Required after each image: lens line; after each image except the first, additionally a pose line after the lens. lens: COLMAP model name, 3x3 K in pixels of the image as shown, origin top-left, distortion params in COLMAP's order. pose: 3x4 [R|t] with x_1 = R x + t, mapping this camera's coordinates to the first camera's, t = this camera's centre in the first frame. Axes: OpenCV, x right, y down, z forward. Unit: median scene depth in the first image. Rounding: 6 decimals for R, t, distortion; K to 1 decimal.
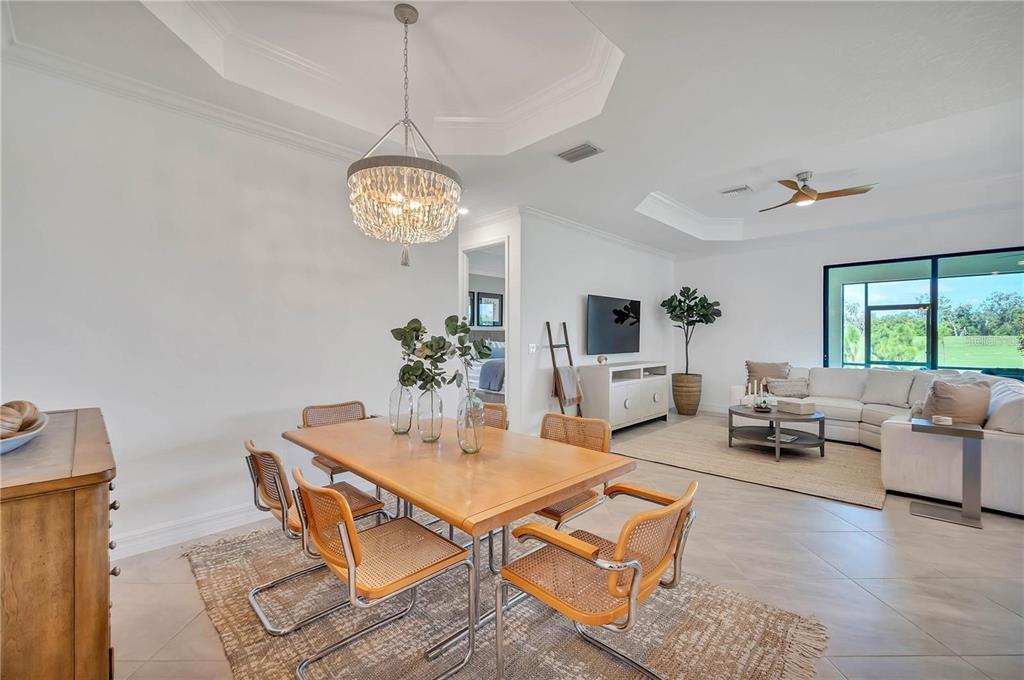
lens RADIAL K [[425.4, 0, 511.9], [0, 425.4, 339.9], [0, 0, 1]] dist [0.001433, -0.000152]
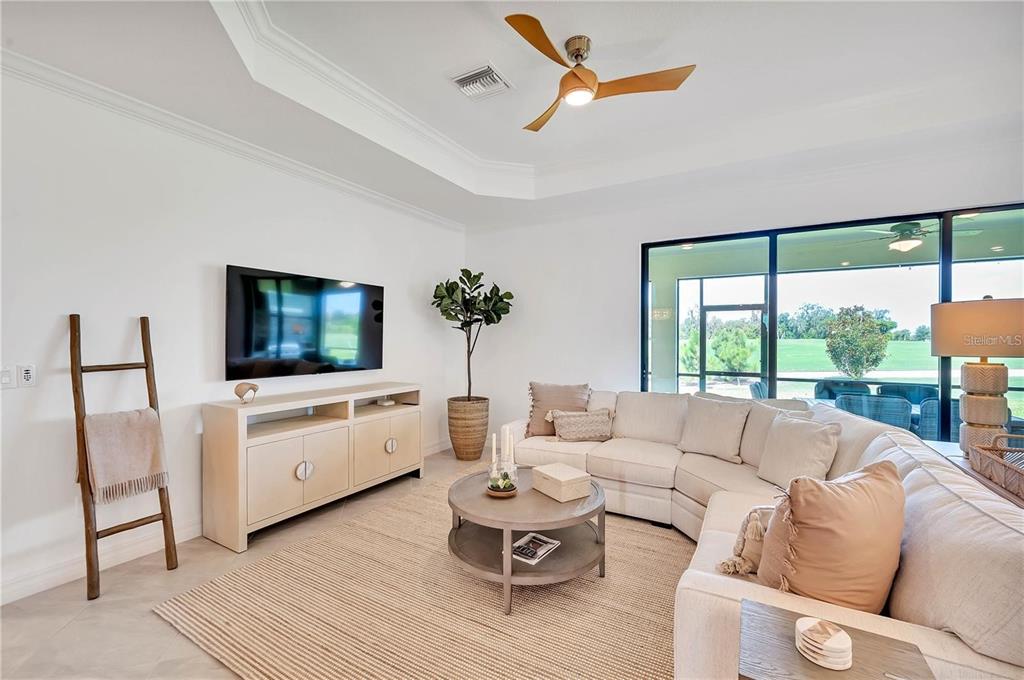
lens RADIAL K [[425.4, 0, 510.5], [0, 425.4, 344.0], [0, 0, 1]] dist [0.001433, -0.000152]
pose [[0.969800, -0.001088, 0.243899, 0.347835], [-0.000203, 0.999986, 0.005268, -0.011436], [-0.243901, -0.005158, 0.969786, 0.367555]]
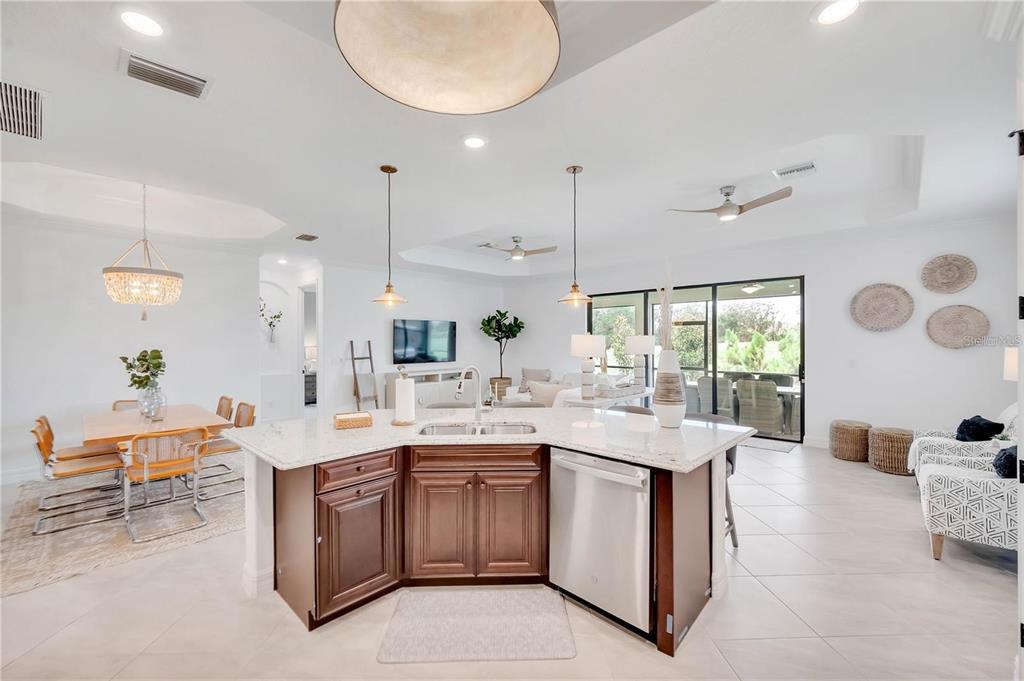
lens RADIAL K [[425.4, 0, 512.2], [0, 425.4, 341.2], [0, 0, 1]] dist [0.001433, -0.000152]
pose [[0.999743, -0.005645, 0.021936, 0.467012], [0.005813, 0.999954, -0.007632, -0.022540], [-0.021892, 0.007757, 0.999730, -0.307570]]
